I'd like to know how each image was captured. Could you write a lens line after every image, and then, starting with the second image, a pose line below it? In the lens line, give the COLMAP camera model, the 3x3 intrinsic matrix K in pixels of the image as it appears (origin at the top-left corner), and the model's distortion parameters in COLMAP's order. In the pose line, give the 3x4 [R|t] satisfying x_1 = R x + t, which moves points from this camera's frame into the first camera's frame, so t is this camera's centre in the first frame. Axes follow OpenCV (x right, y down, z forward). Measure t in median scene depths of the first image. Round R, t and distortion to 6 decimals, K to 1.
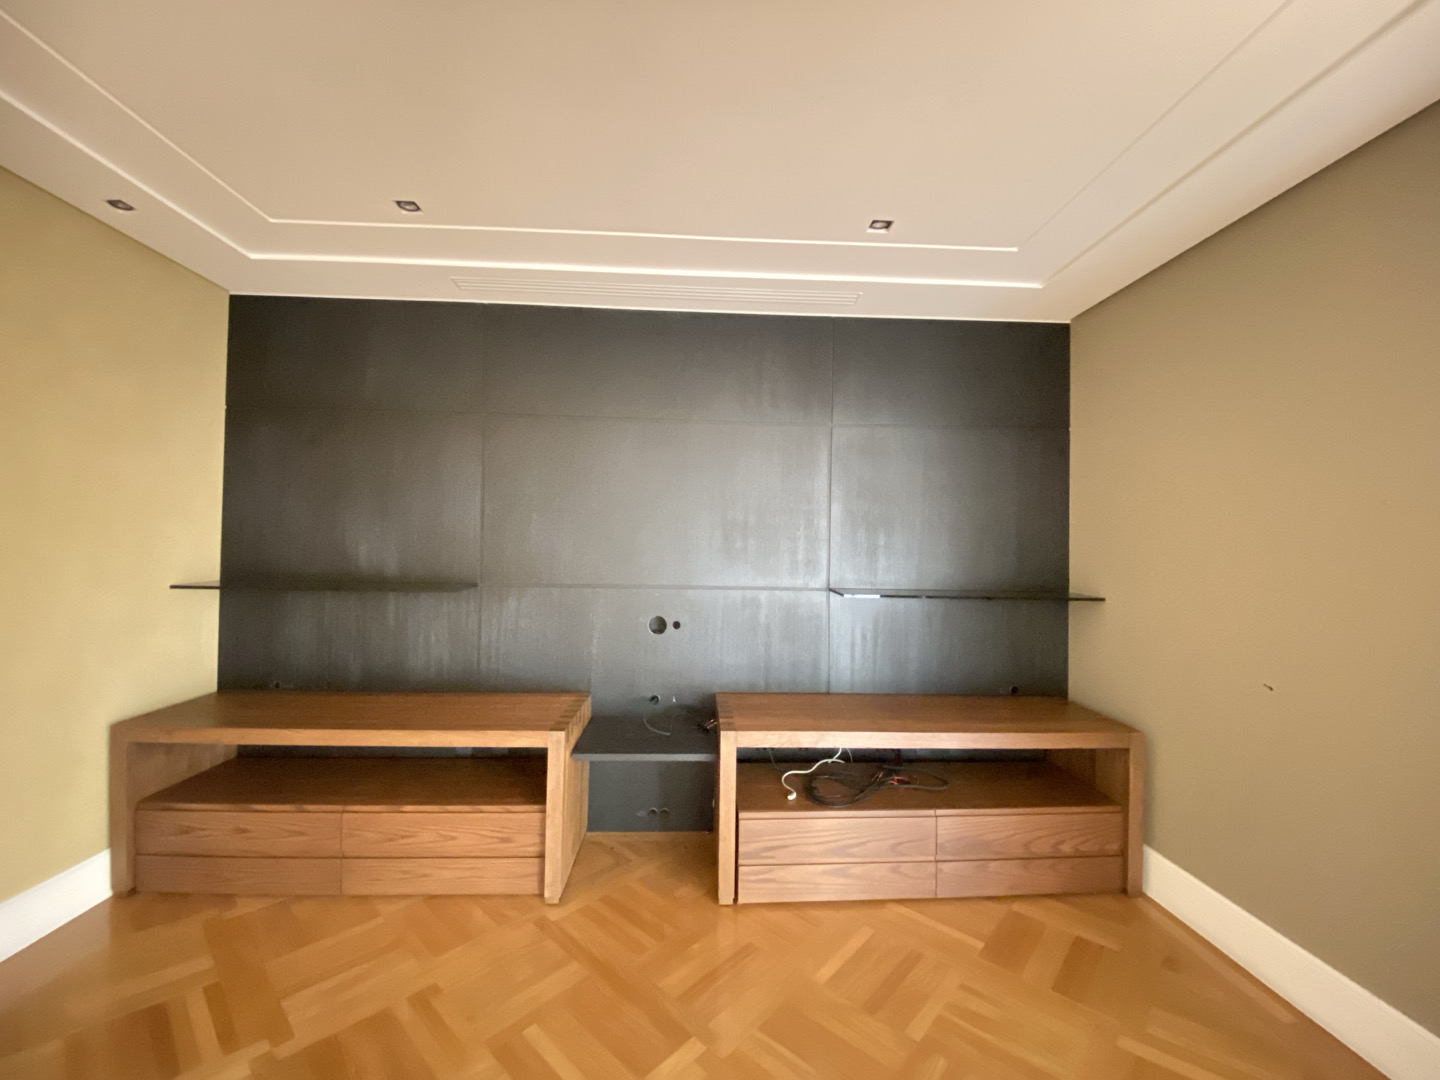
lens RADIAL K [[583.9, 0, 720.9], [0, 583.9, 536.9], [0, 0, 1]] dist [0.027411, -0.022703]
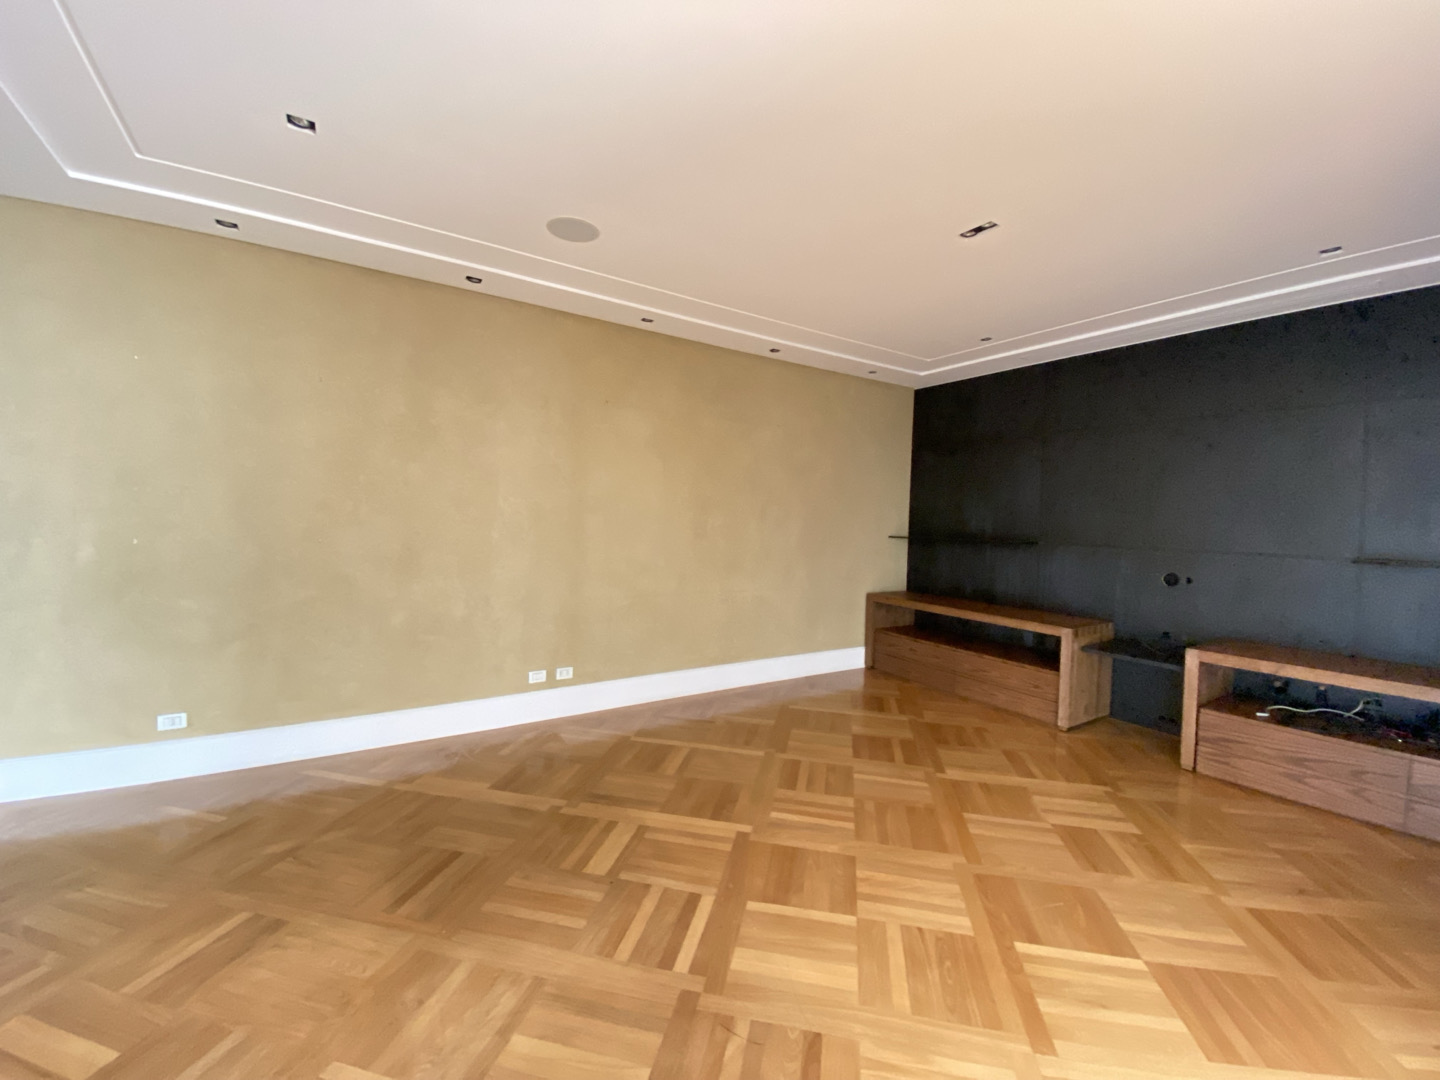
lens RADIAL K [[583.9, 0, 720.9], [0, 583.9, 536.9], [0, 0, 1]] dist [0.027411, -0.022703]
pose [[0.520692, 0.030478, -0.853200, 0.616530], [0.003659, 0.999274, 0.037930, 0.005736], [0.853737, -0.022872, 0.520202, -0.685609]]
